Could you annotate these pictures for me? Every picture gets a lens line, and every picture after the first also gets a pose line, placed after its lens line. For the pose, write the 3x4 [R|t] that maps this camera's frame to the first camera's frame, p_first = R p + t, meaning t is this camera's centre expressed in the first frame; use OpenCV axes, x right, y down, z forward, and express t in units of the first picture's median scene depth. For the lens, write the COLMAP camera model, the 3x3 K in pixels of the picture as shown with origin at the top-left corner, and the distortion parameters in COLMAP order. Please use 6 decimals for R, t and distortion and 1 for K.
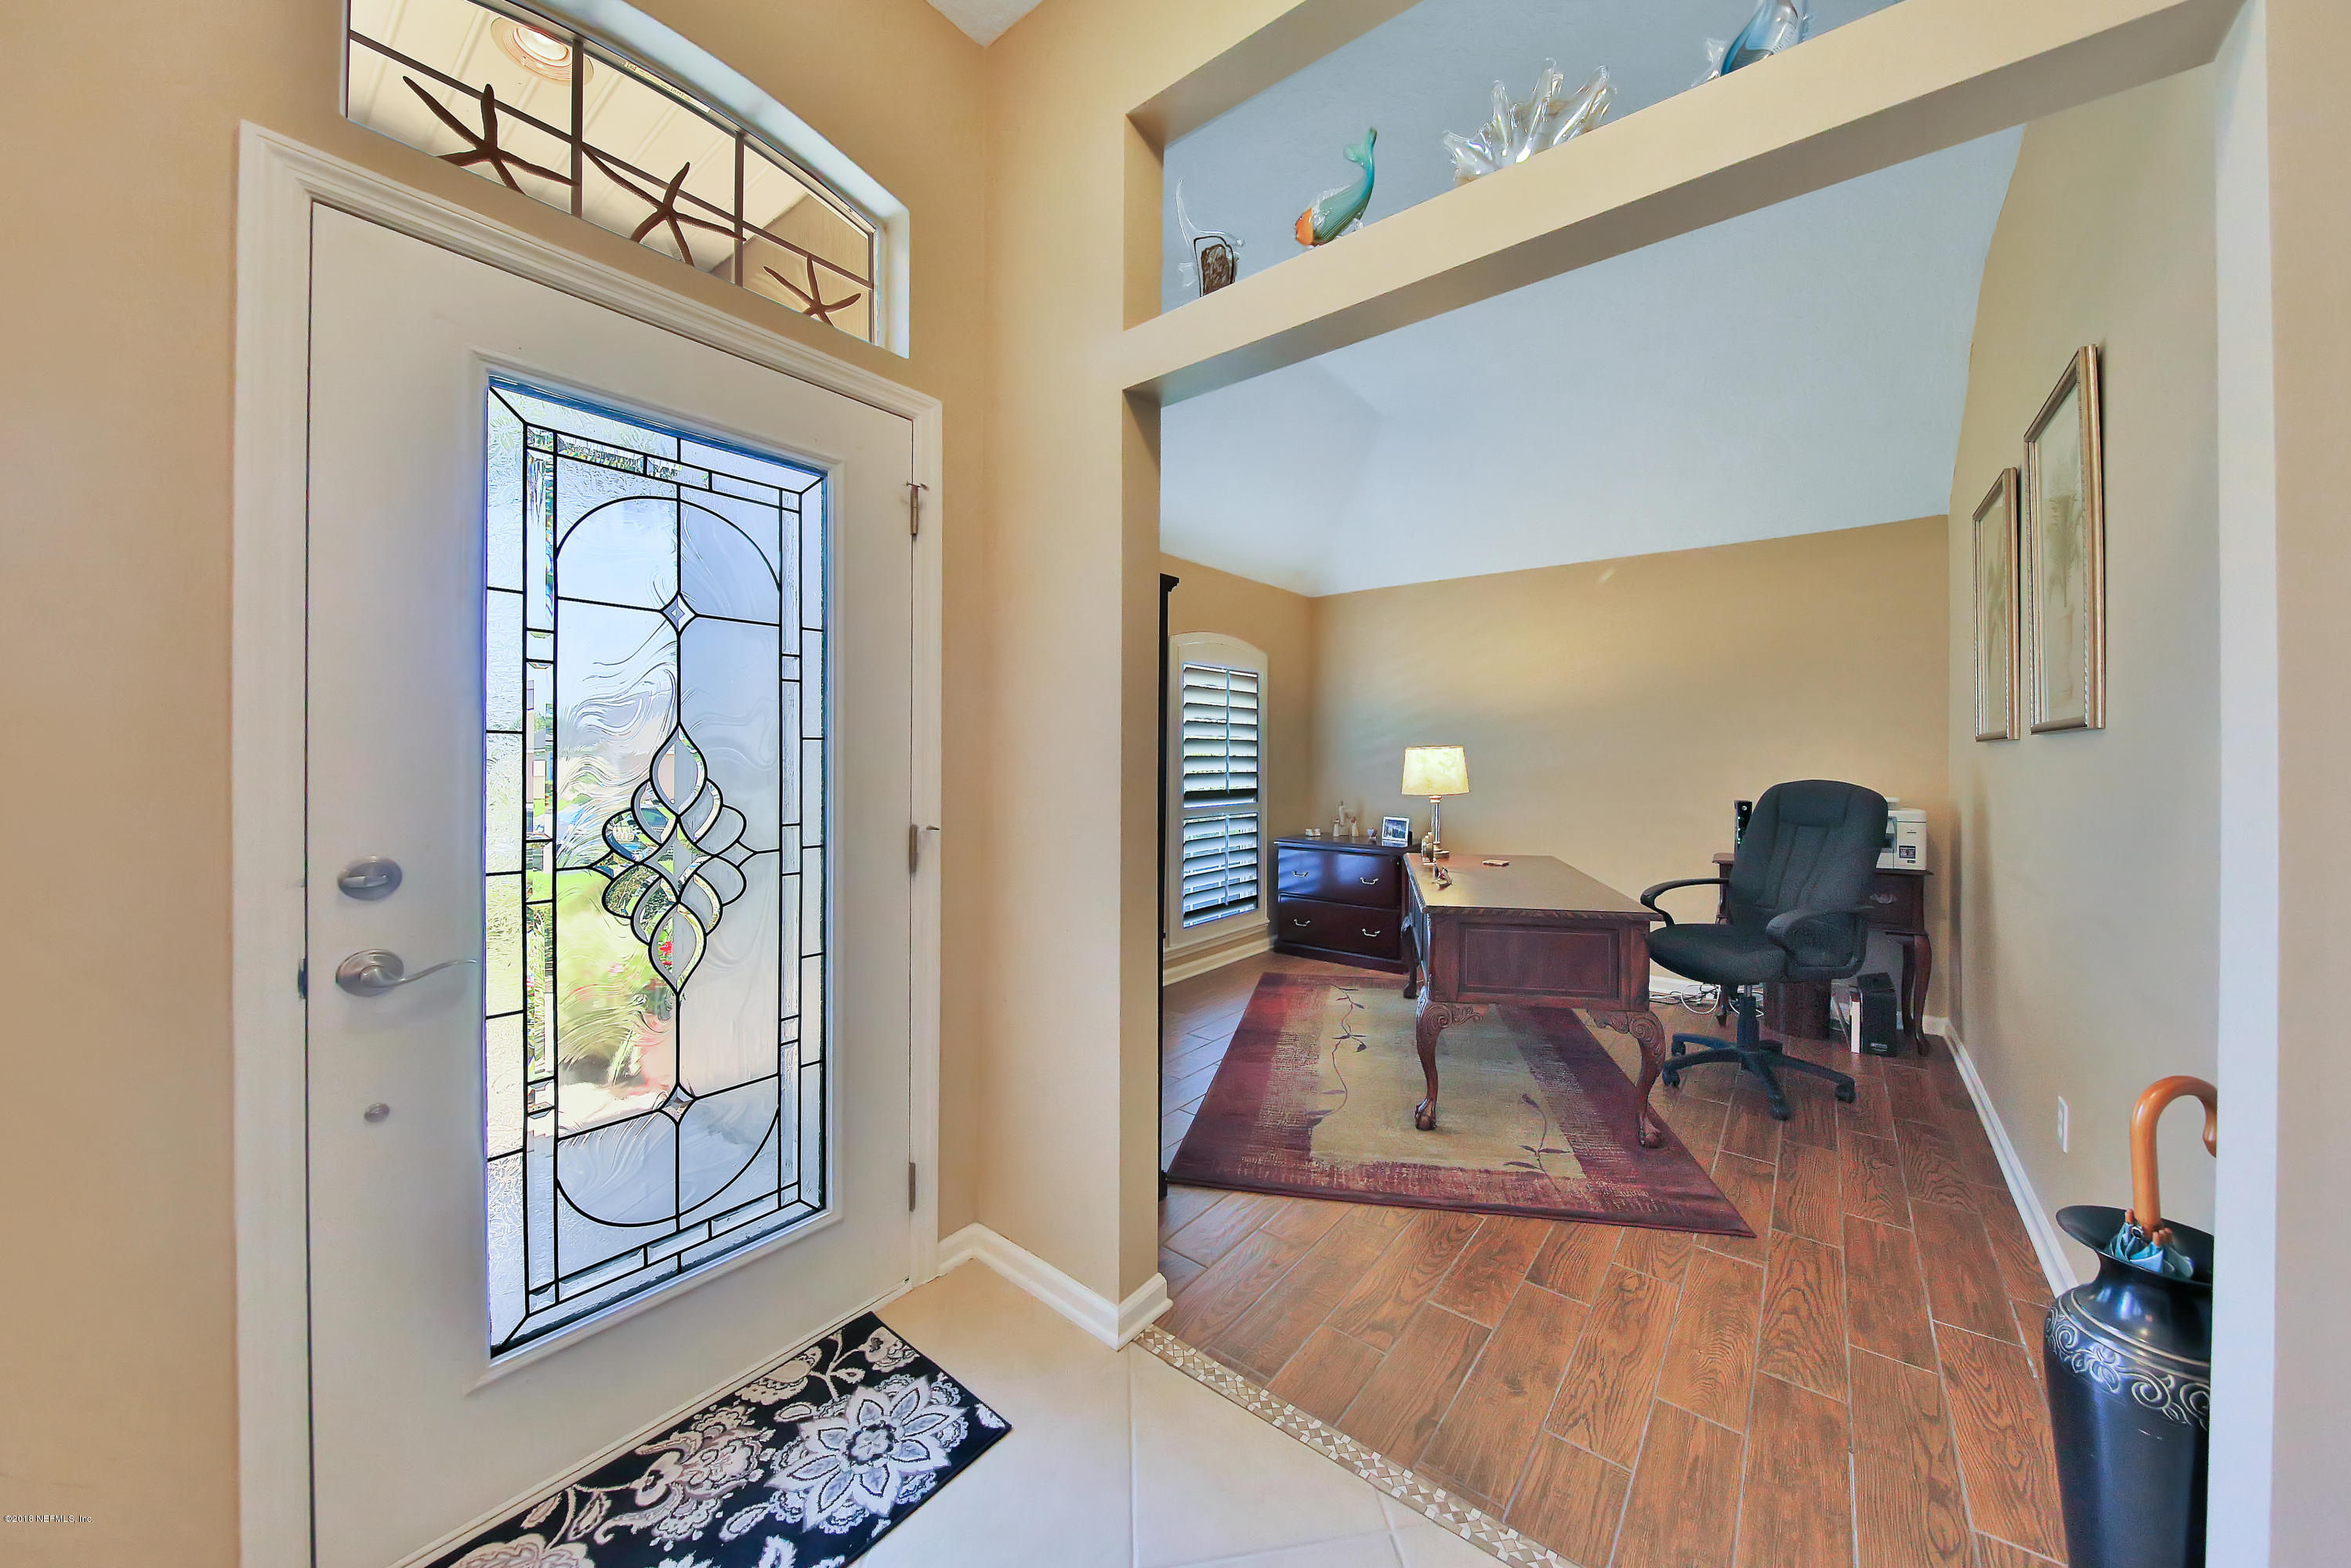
lens RADIAL K [[784.9, 0, 1247.9], [0, 784.9, 762.1], [0, 0, 1]] dist [-0.009397, 0.000048]
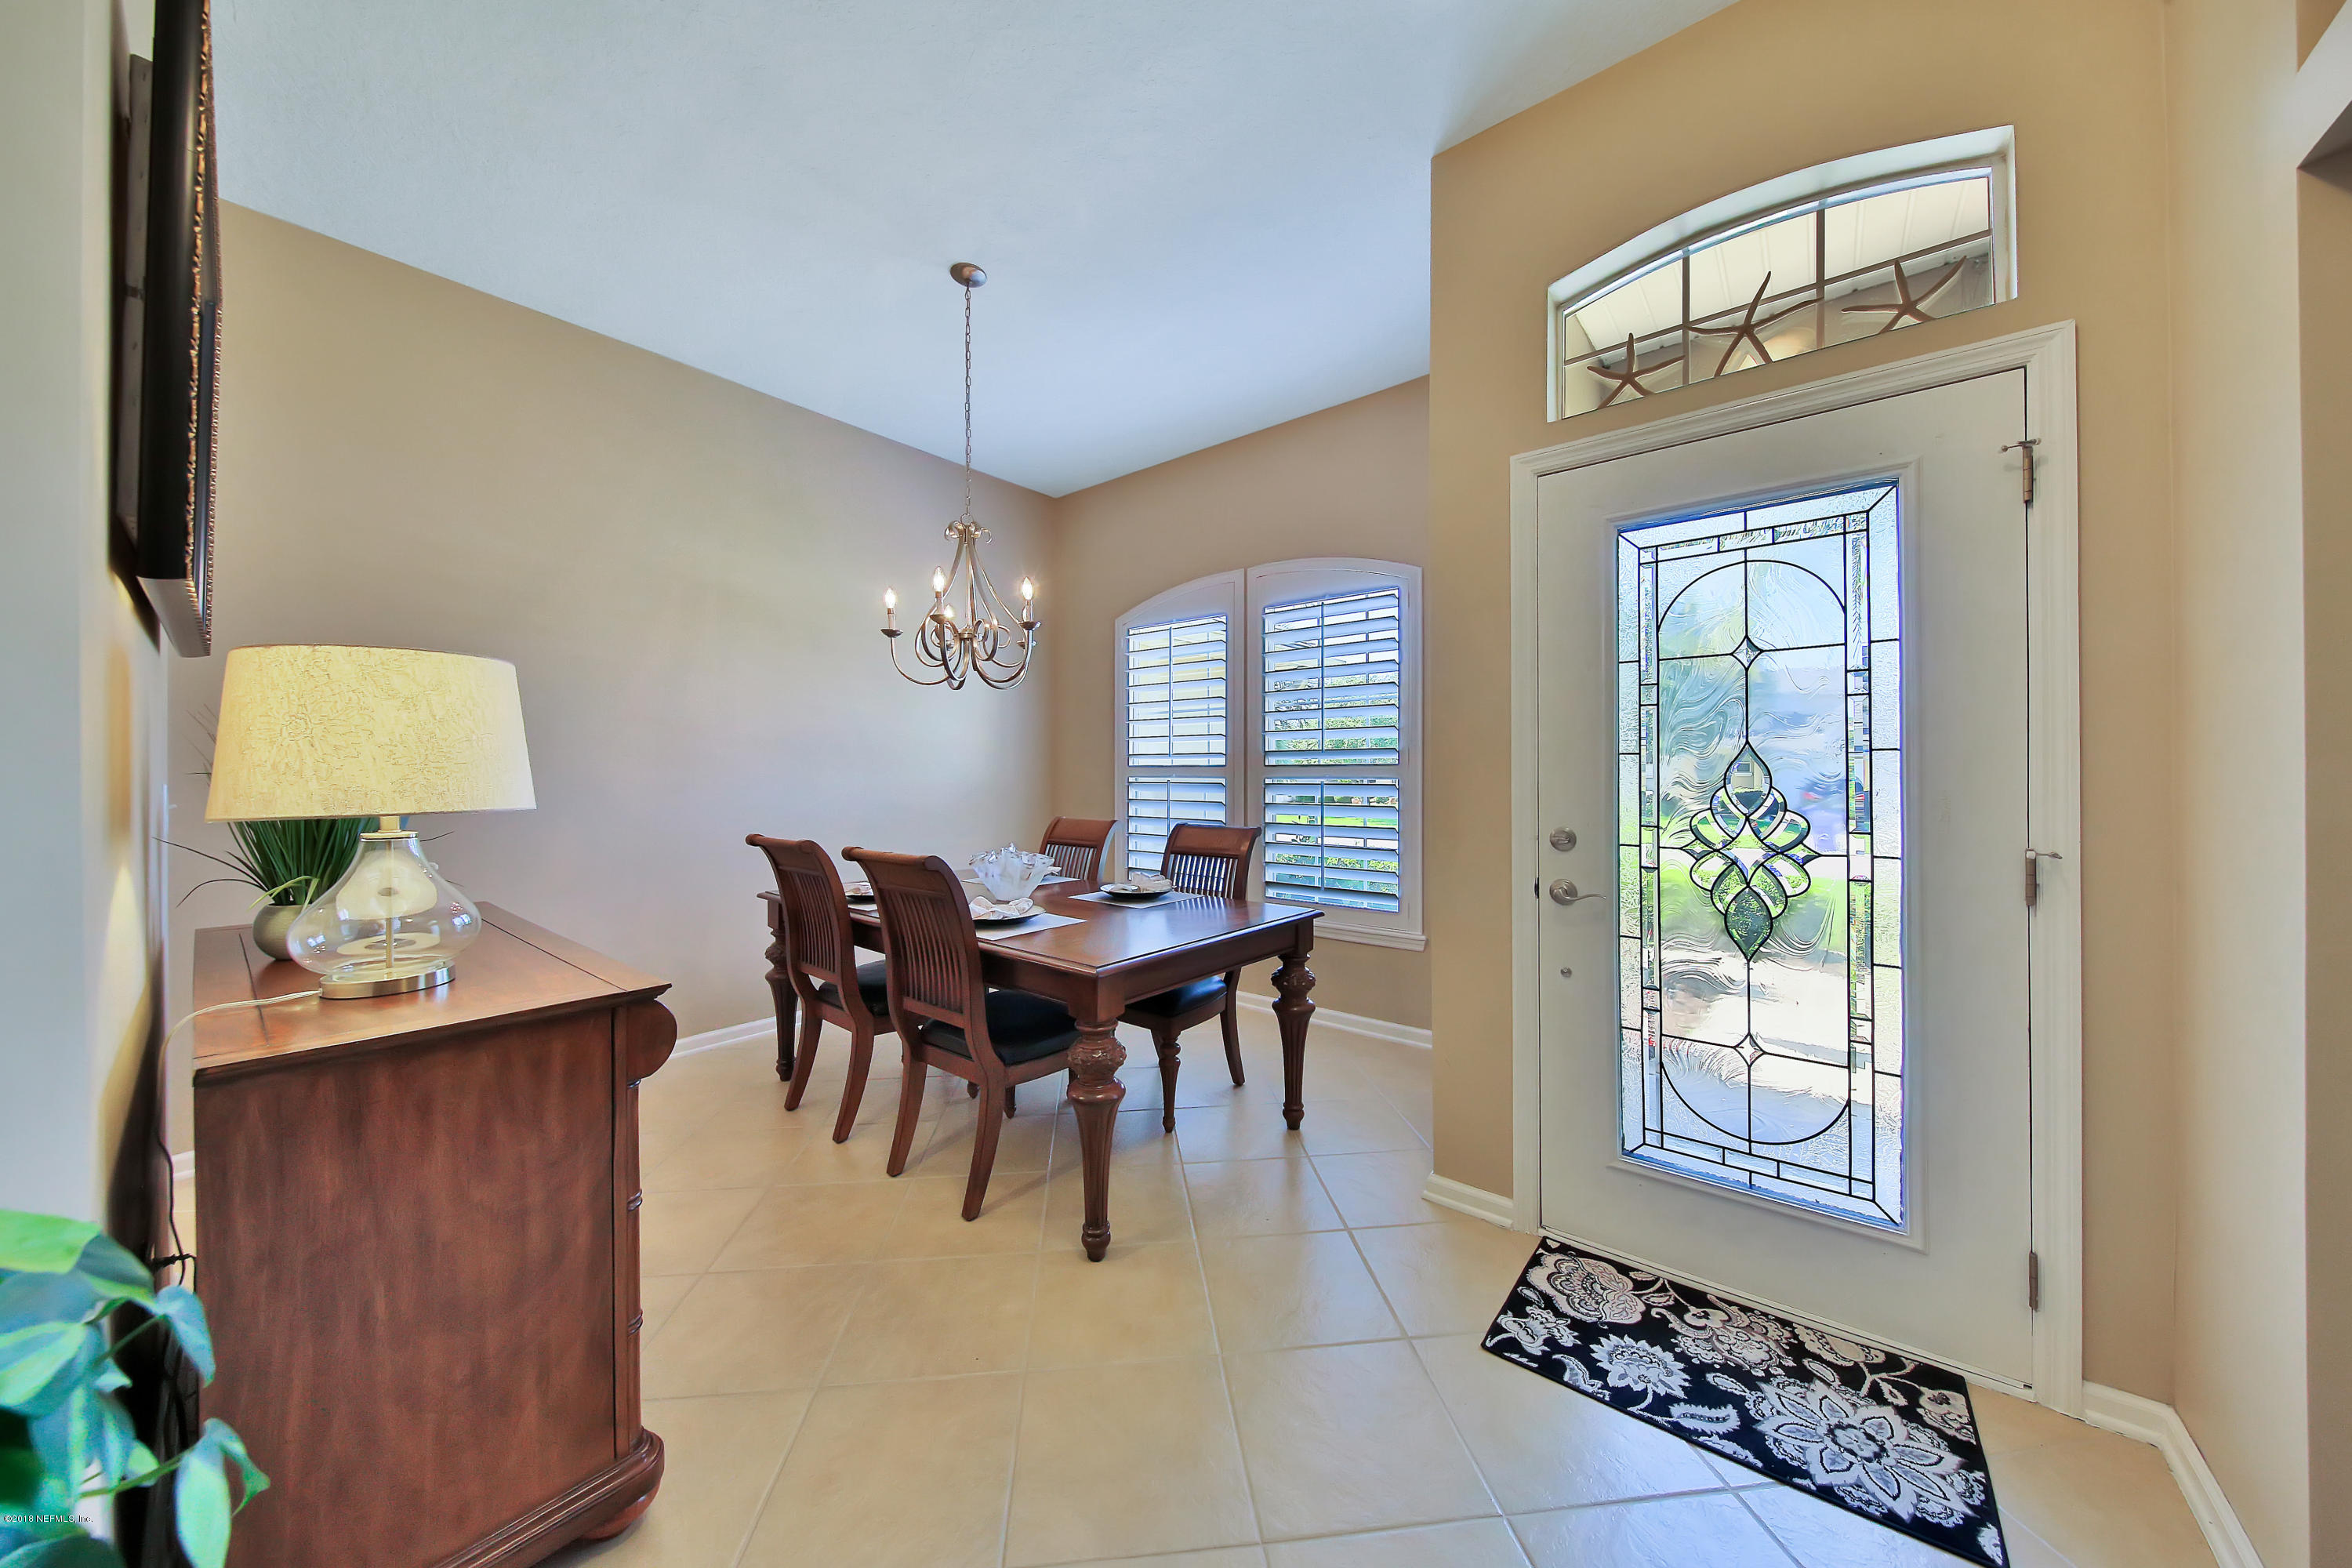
lens RADIAL K [[757.1, 0, 1175.9], [0, 757.1, 764.4], [0, 0, 1]] dist [-0.018862, -0.000322]
pose [[-0.049328, -0.011043, -0.998722, 0.506934], [0.004473, 0.999926, -0.011277, -0.004561], [0.998773, -0.005024, -0.049275, 0.154477]]
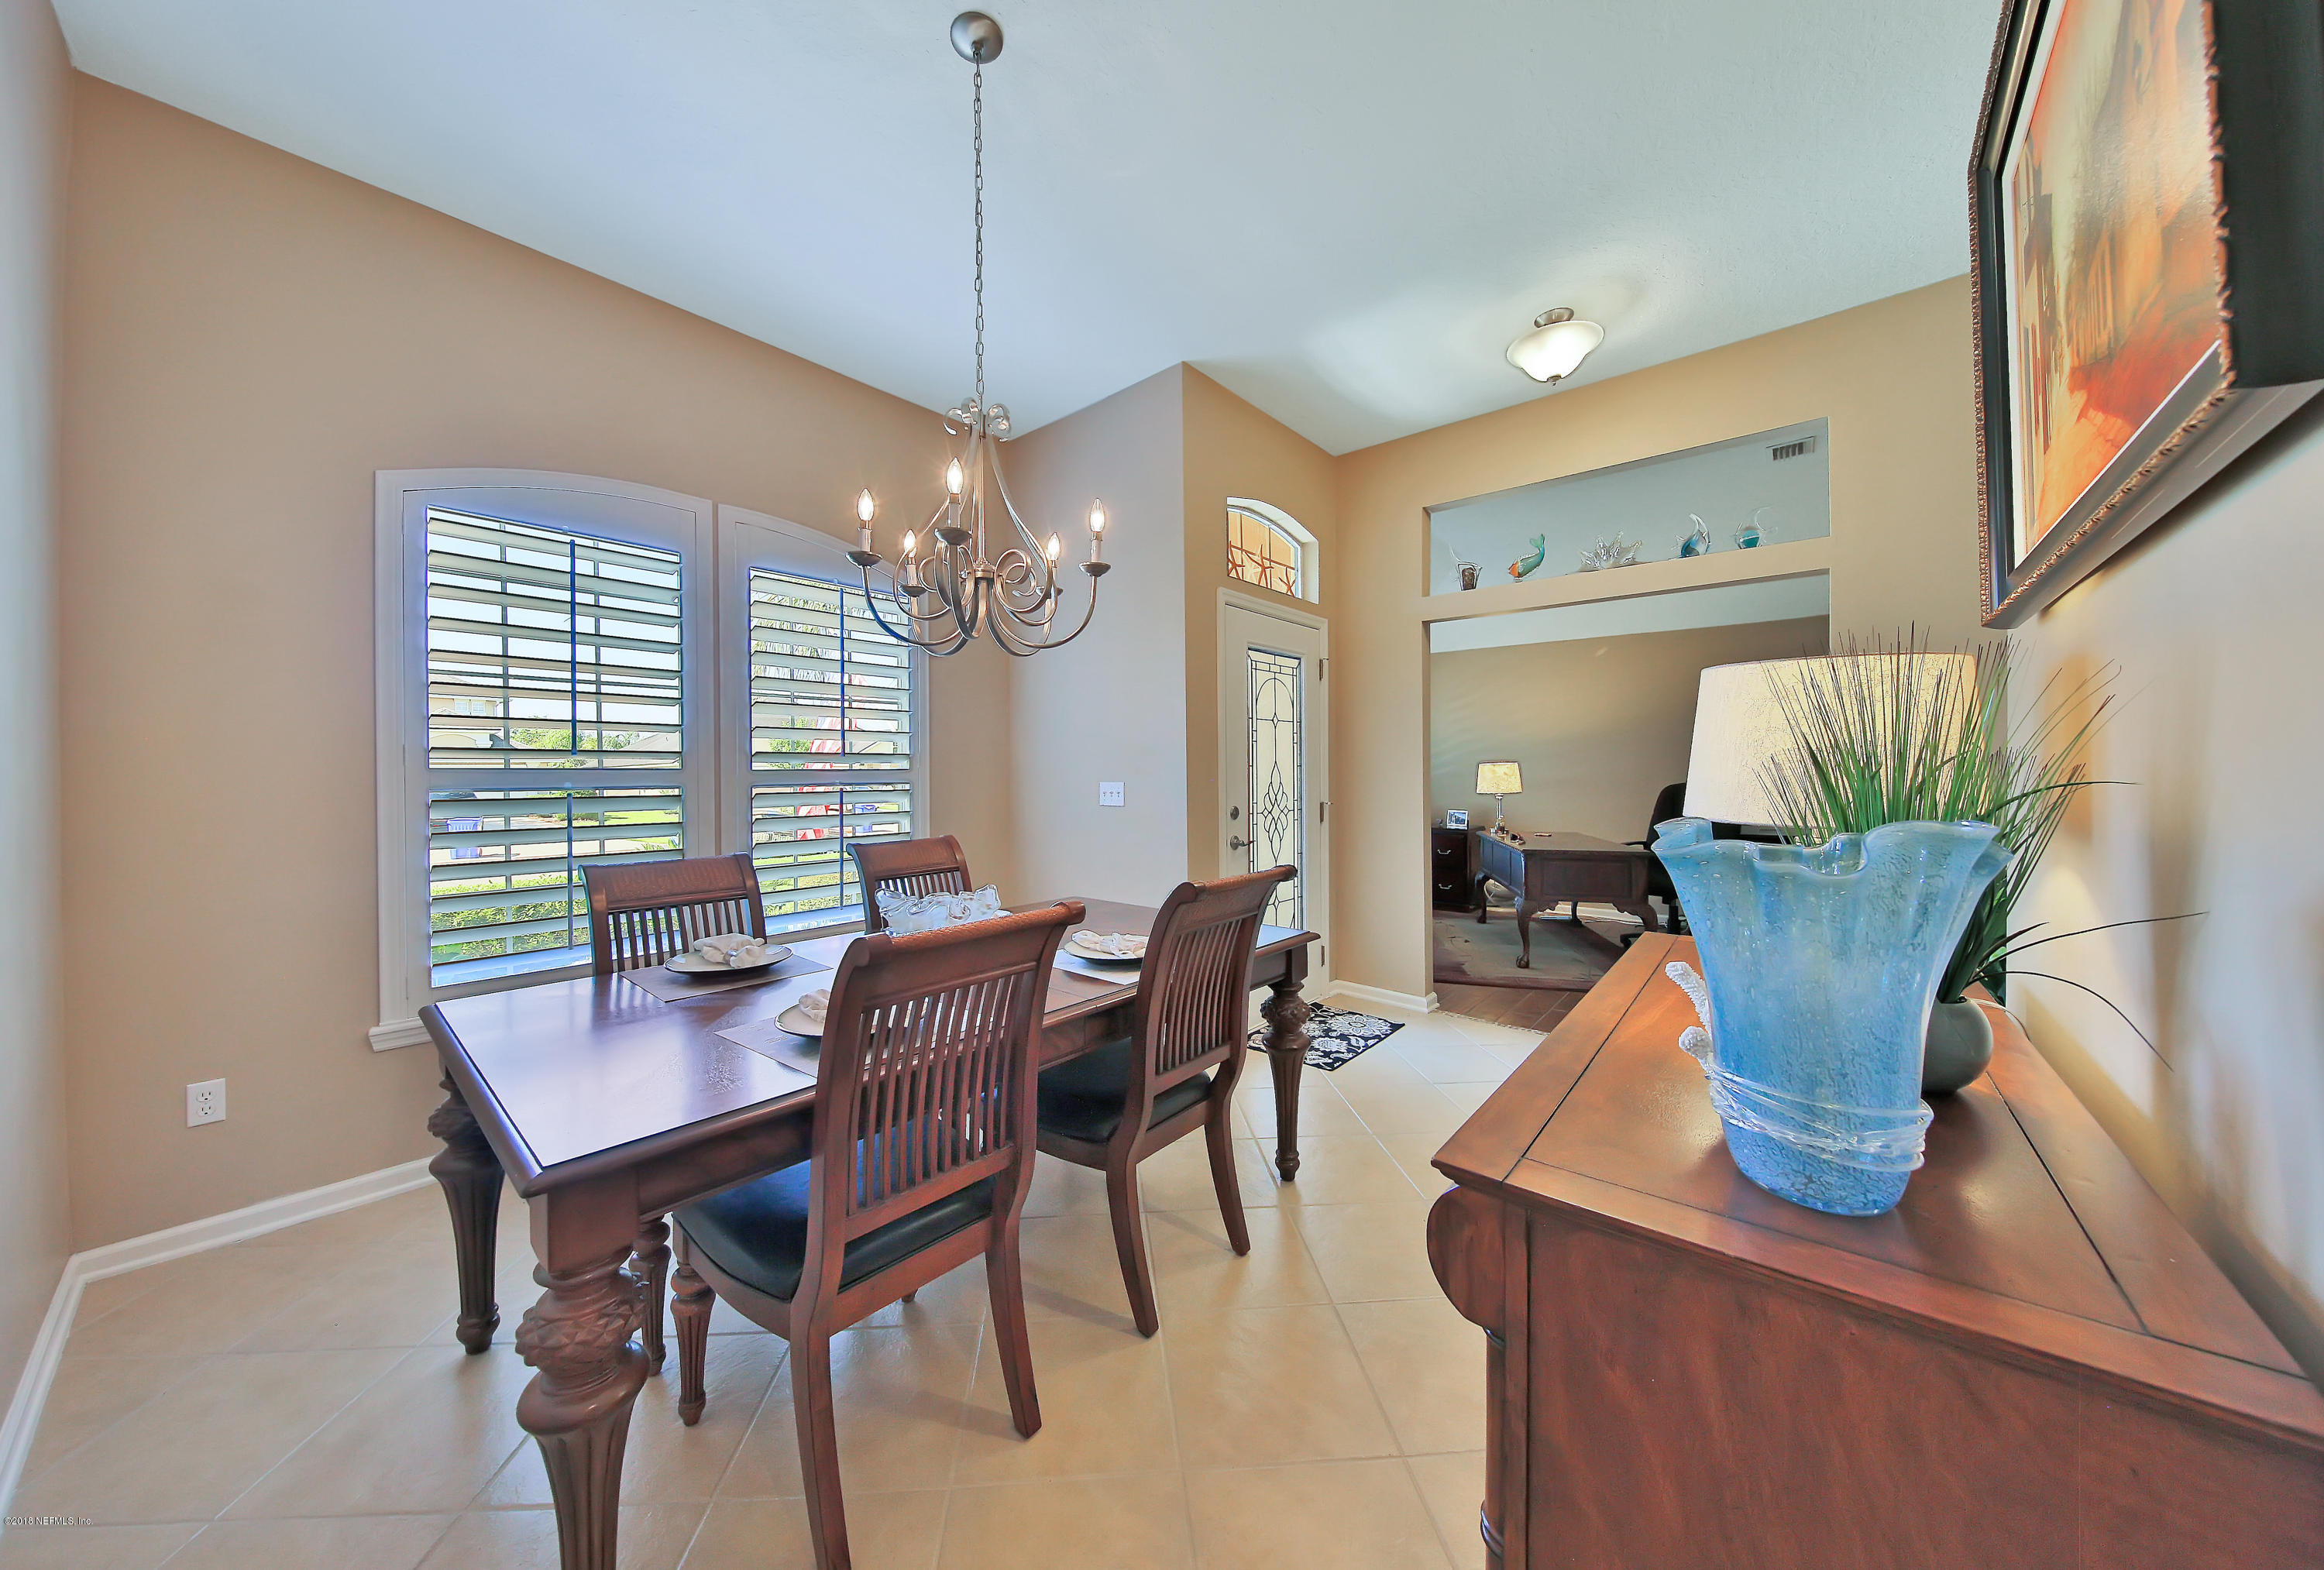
lens RADIAL K [[745.5, 0, 1152.2], [0, 745.5, 777.2], [0, 0, 1]] dist [-0.005059, -0.000649]
pose [[0.995900, -0.010479, -0.089851, -0.924595], [0.010601, 0.999943, 0.000886, -0.001774], [0.089836, -0.001835, 0.995955, -1.607830]]
